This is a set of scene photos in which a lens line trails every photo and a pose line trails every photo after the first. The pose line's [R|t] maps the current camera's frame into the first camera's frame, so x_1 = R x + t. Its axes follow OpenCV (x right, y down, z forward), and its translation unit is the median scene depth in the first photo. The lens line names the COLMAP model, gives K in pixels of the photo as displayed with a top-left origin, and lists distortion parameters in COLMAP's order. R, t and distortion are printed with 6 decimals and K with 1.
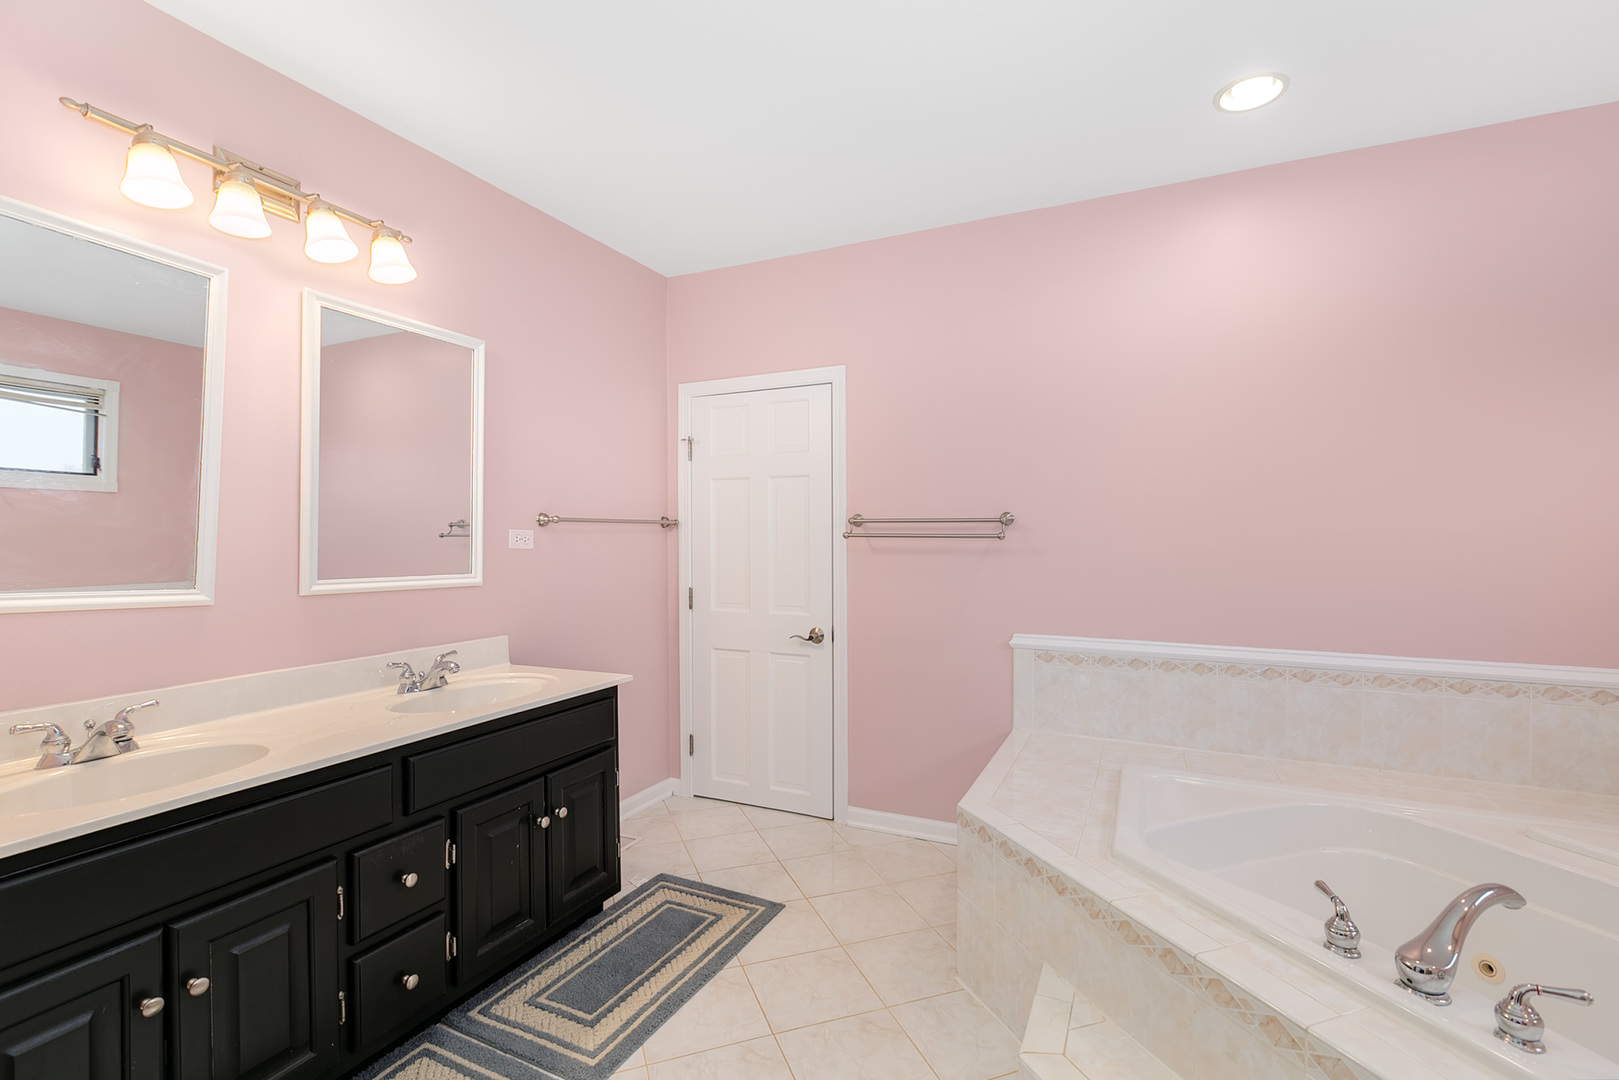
lens RADIAL K [[726.5, 0, 807.5], [0, 726.5, 538.9], [0, 0, 1]] dist [-0.004334, -0.000174]
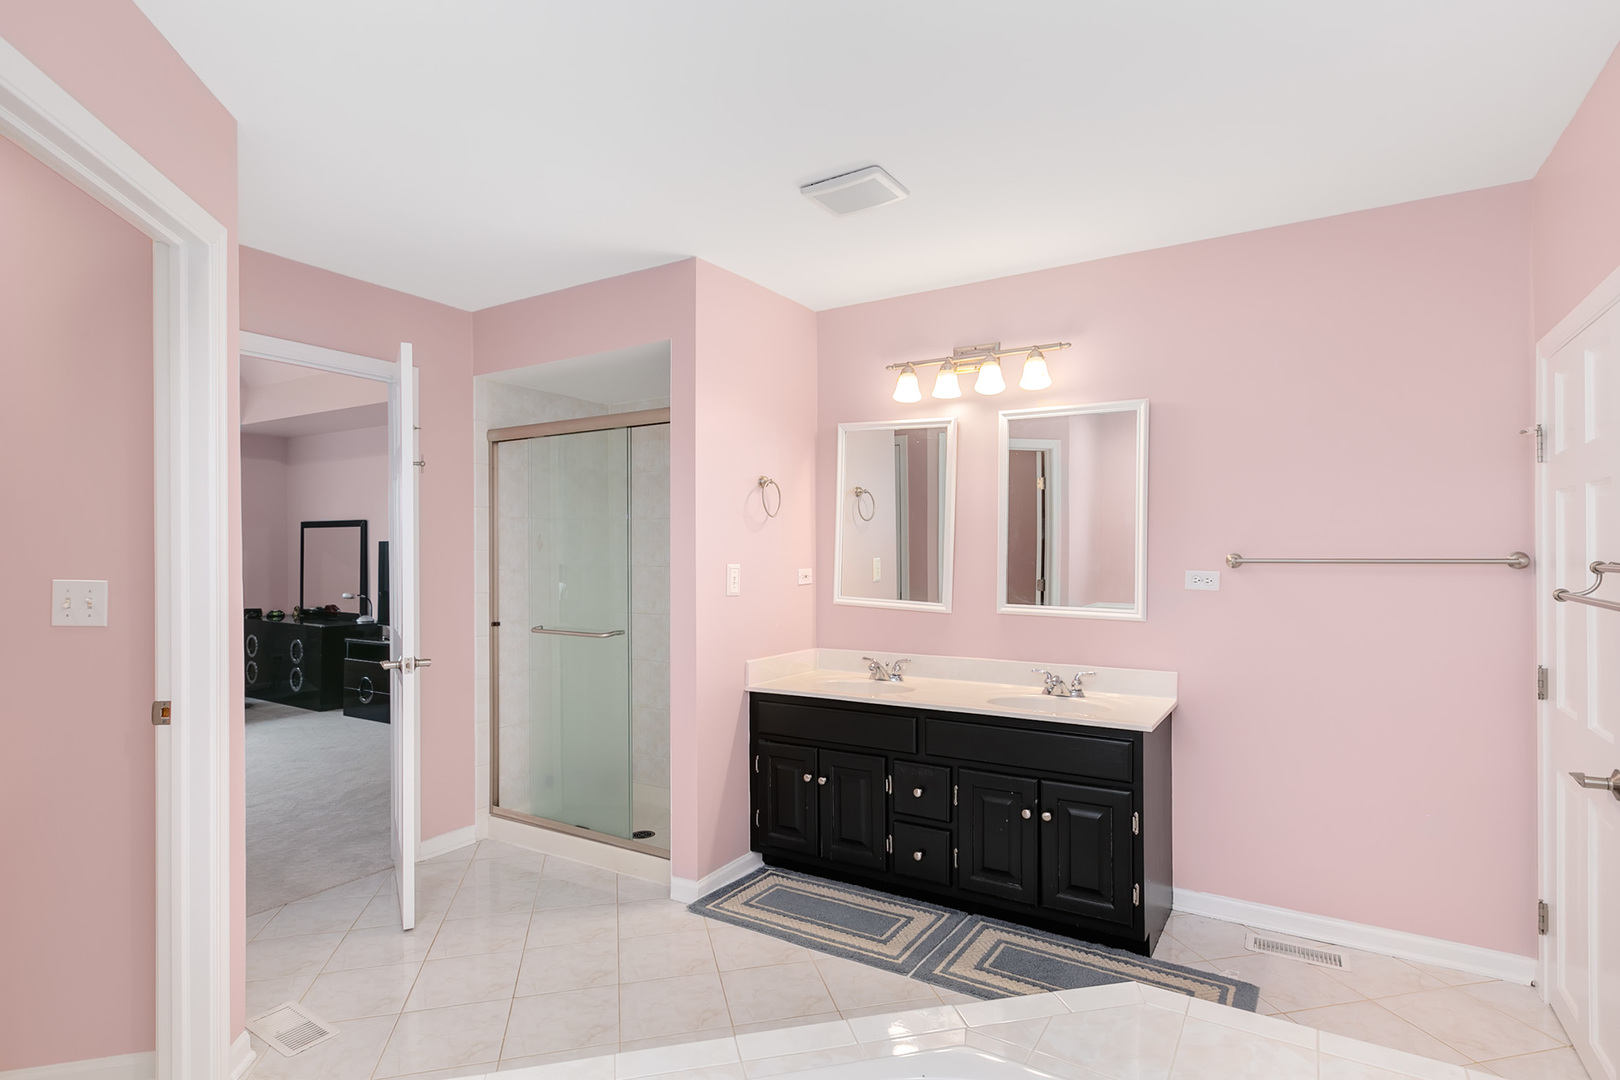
lens RADIAL K [[830.6, 0, 809.1], [0, 830.6, 545.2], [0, 0, 1]] dist [-0.000040, 0.000133]
pose [[-0.102155, 0.001325, -0.994768, 1.035181], [0.001030, 0.999999, 0.001226, -0.065262], [0.994768, -0.000900, -0.102156, 0.747967]]
